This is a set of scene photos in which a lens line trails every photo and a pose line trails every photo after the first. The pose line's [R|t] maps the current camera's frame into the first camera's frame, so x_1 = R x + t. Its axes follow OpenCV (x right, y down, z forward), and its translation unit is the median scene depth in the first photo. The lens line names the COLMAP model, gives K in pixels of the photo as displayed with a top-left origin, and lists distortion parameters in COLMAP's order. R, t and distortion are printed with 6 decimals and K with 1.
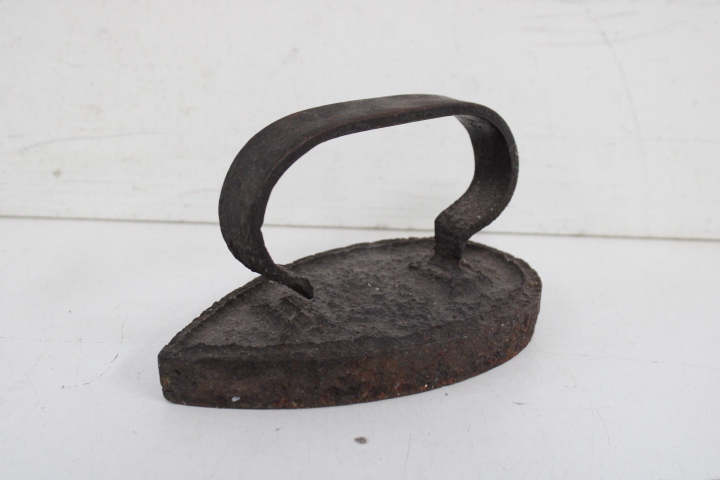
lens RADIAL K [[1110.6, 0, 360.0], [0, 1110.6, 240.0], [0, 0, 1]] dist [-0.005653, 0.030761]
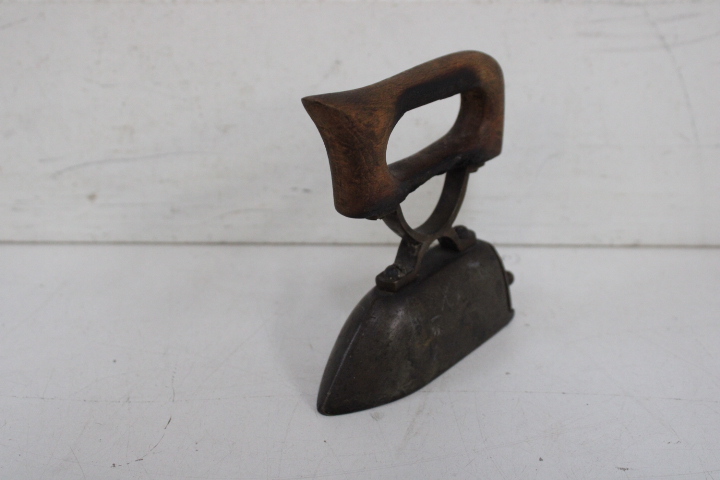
lens RADIAL K [[926.2, 0, 357.4], [0, 926.2, 244.5], [0, 0, 1]] dist [-0.062137, 0.103506]
pose [[0.999418, -0.030147, 0.015955, -0.057882], [0.029035, 0.997405, 0.065884, -0.066138], [-0.017899, -0.065382, 0.997700, 0.199653]]
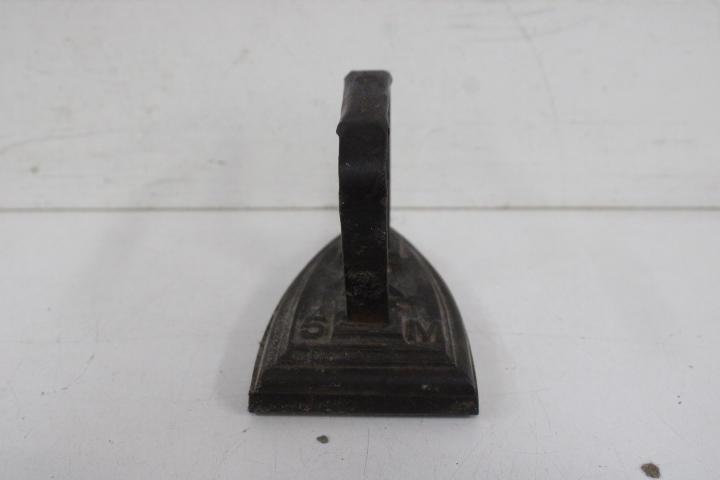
lens RADIAL K [[867.3, 0, 356.6], [0, 867.3, 237.7], [0, 0, 1]] dist [-0.076218, 0.095322]
pose [[0.997657, -0.040582, 0.055076, -0.003340], [0.035270, 0.994927, 0.094211, -0.063282], [-0.058620, -0.092047, 0.994028, 0.128003]]
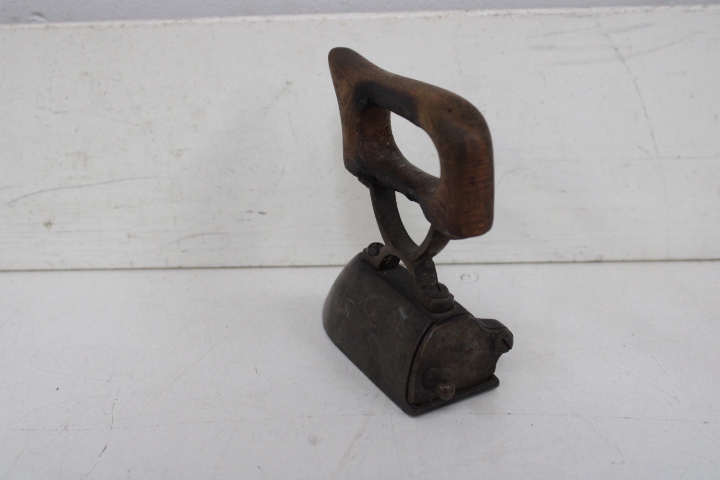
lens RADIAL K [[926.2, 0, 357.4], [0, 926.2, 244.5], [0, 0, 1]] dist [-0.062137, 0.103506]
pose [[0.998628, -0.051965, -0.006474, -0.002072], [0.052181, 0.997856, 0.039509, -0.061201], [0.004407, -0.039793, 0.999198, 0.209534]]
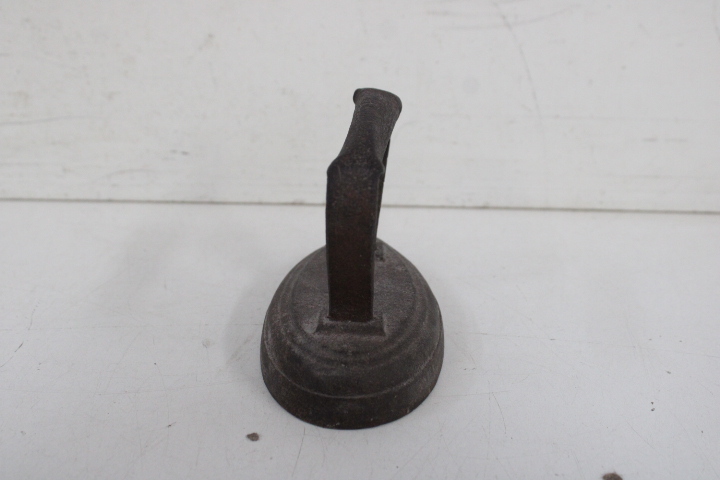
lens RADIAL K [[867.3, 0, 356.6], [0, 867.3, 237.7], [0, 0, 1]] dist [-0.076218, 0.095322]
pose [[0.999383, -0.017209, 0.030610, 0.049615], [0.015387, 0.998152, 0.058792, -0.026464], [-0.031565, -0.058284, 0.997801, 0.171846]]
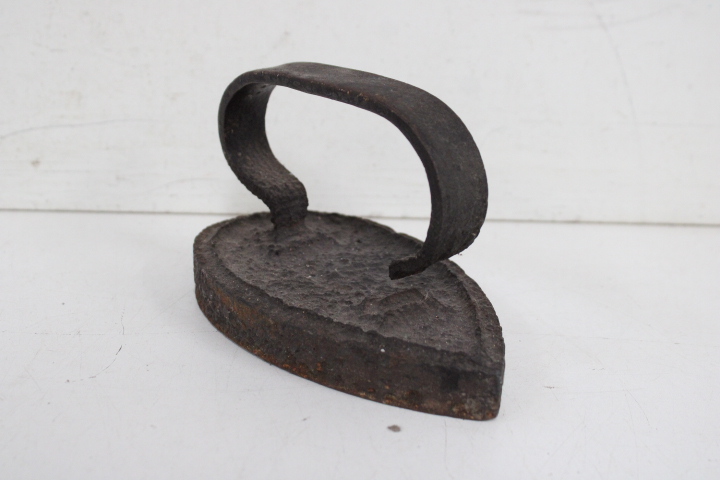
lens RADIAL K [[1084.5, 0, 360.0], [0, 1084.5, 240.0], [0, 0, 1]] dist [-0.021918, 0.083848]
pose [[0.997103, -0.012315, 0.075060, -0.066527], [0.013128, 0.999860, -0.010346, 0.019637], [-0.074923, 0.011301, 0.997125, 0.052428]]
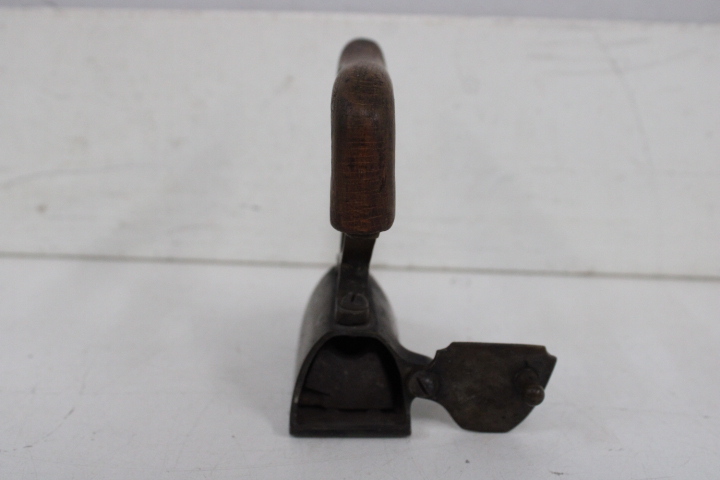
lens RADIAL K [[852.6, 0, 356.2], [0, 852.6, 241.4], [0, 0, 1]] dist [-0.067668, 0.056204]
pose [[0.999985, 0.001111, 0.005382, -0.005282], [-0.000795, 0.998299, -0.058302, 0.010452], [-0.005438, 0.058297, 0.998284, 0.275719]]
